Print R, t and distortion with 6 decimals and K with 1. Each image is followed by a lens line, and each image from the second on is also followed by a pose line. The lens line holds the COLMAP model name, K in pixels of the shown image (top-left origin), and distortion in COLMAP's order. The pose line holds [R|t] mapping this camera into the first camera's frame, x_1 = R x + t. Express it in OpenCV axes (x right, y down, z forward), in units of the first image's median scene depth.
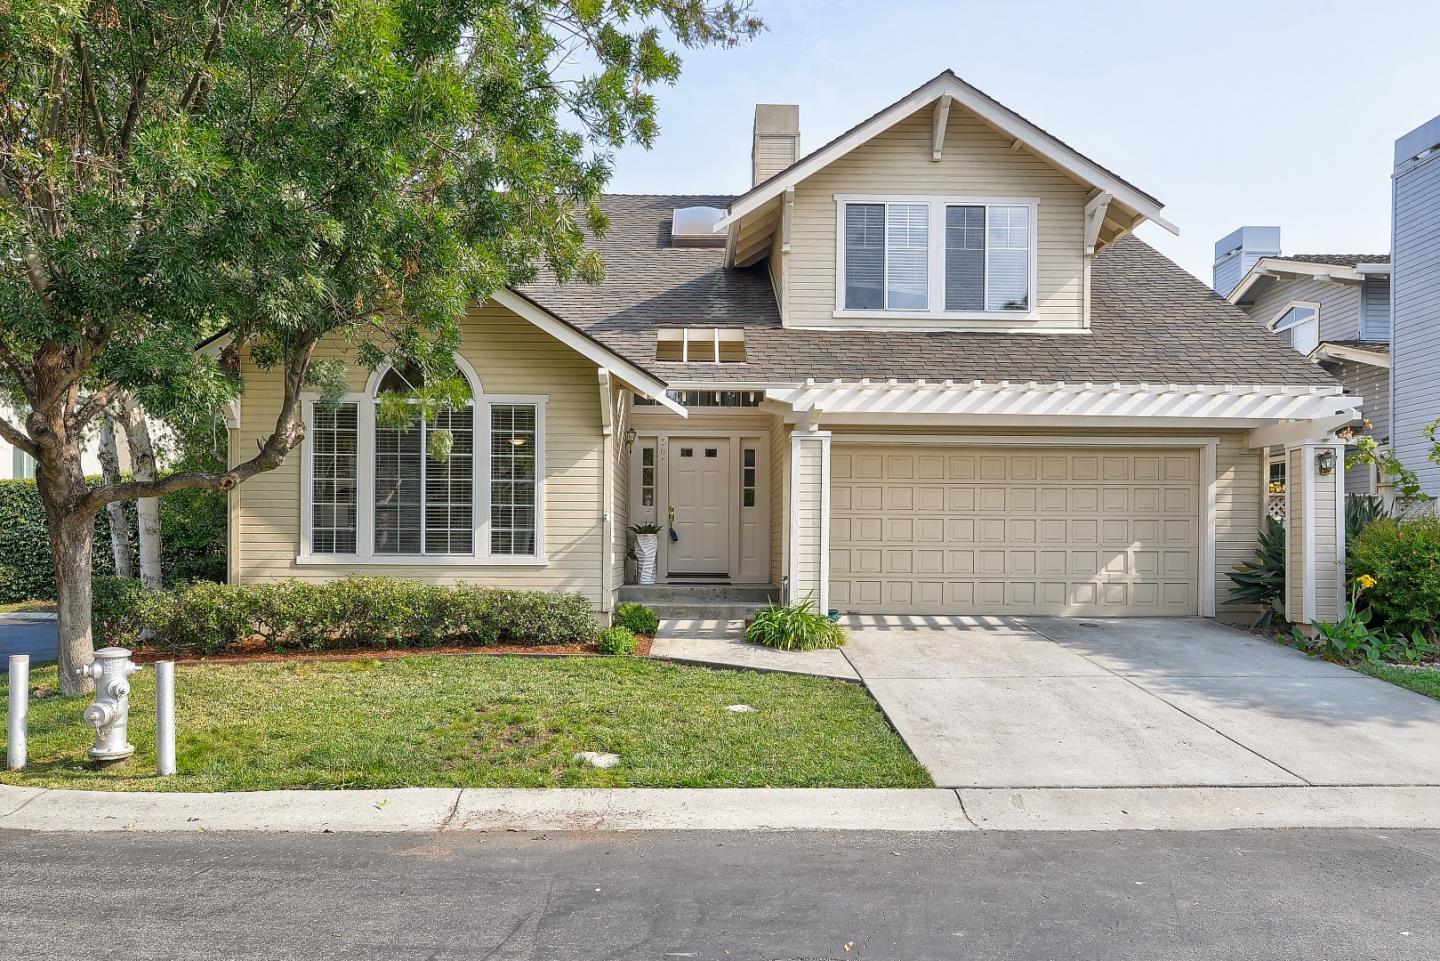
lens RADIAL K [[1064.1, 0, 745.9], [0, 1064.1, 552.4], [0, 0, 1]] dist [0.022268, 0.000499]
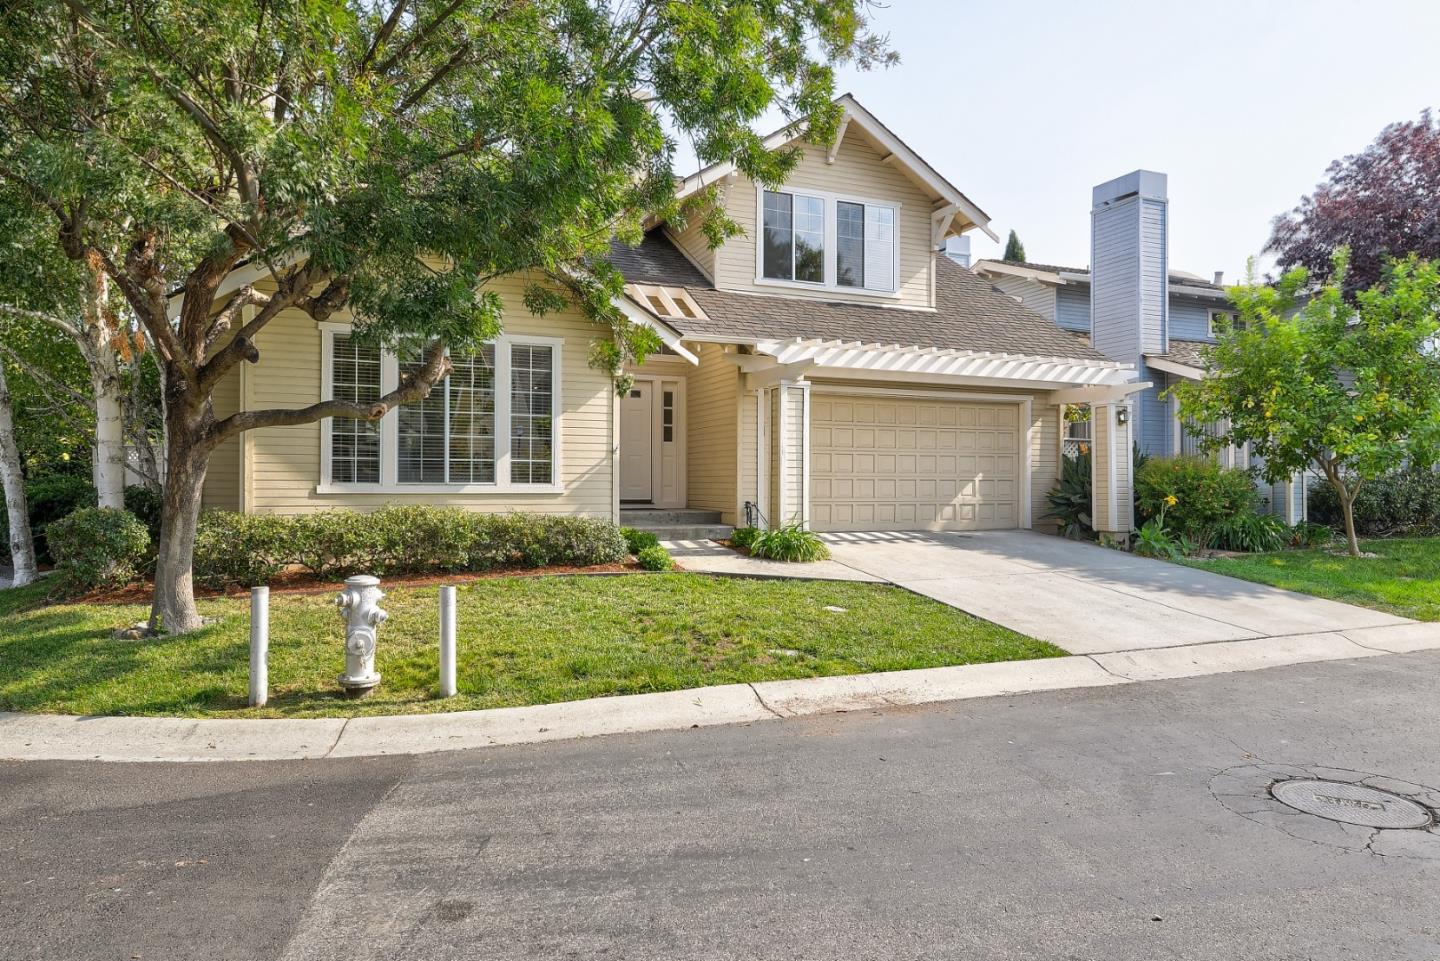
lens RADIAL K [[941.1, 0, 752.7], [0, 941.1, 478.7], [0, 0, 1]] dist [0.026366, -0.003307]
pose [[0.929342, -0.000718, 0.369220, -0.359000], [0.002230, 0.999991, -0.003668, 0.001096], [-0.369214, 0.004232, 0.929335, 0.024609]]
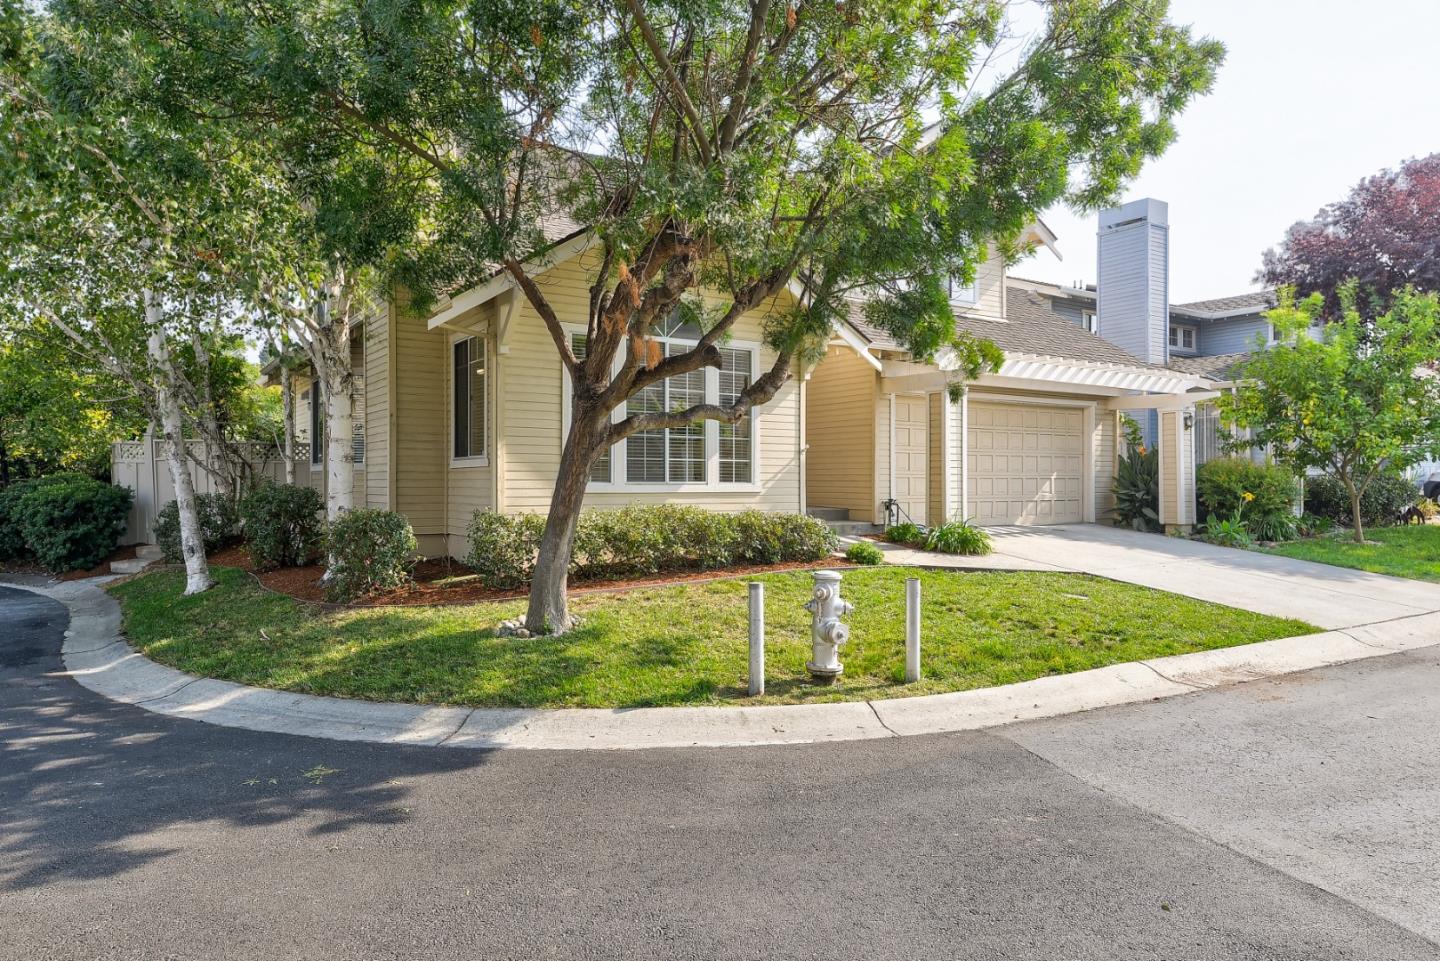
lens RADIAL K [[941.1, 0, 752.7], [0, 941.1, 478.7], [0, 0, 1]] dist [0.026366, -0.003307]
pose [[0.852408, -0.002514, 0.522870, -0.711945], [0.002783, 0.999996, 0.000271, -0.002379], [-0.522869, 0.001225, 0.852412, 0.144353]]
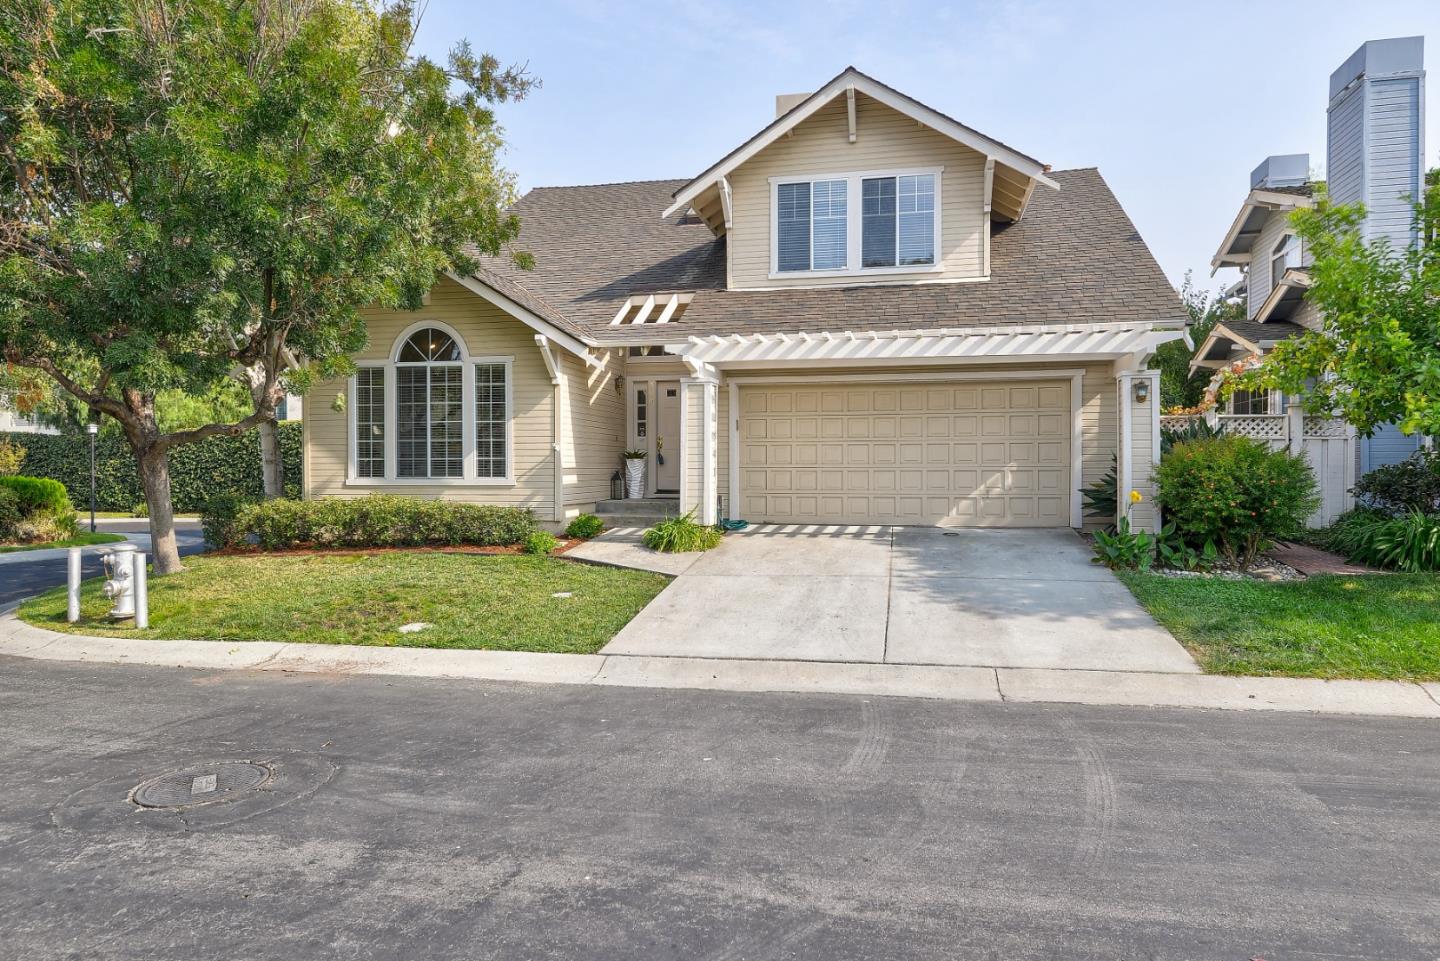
lens RADIAL K [[941.1, 0, 752.7], [0, 941.1, 478.7], [0, 0, 1]] dist [0.026366, -0.003307]
pose [[0.971701, -0.005809, -0.236143, 0.368356], [0.008938, 0.999886, 0.012179, -0.007588], [0.236045, -0.013945, 0.971642, -0.060107]]
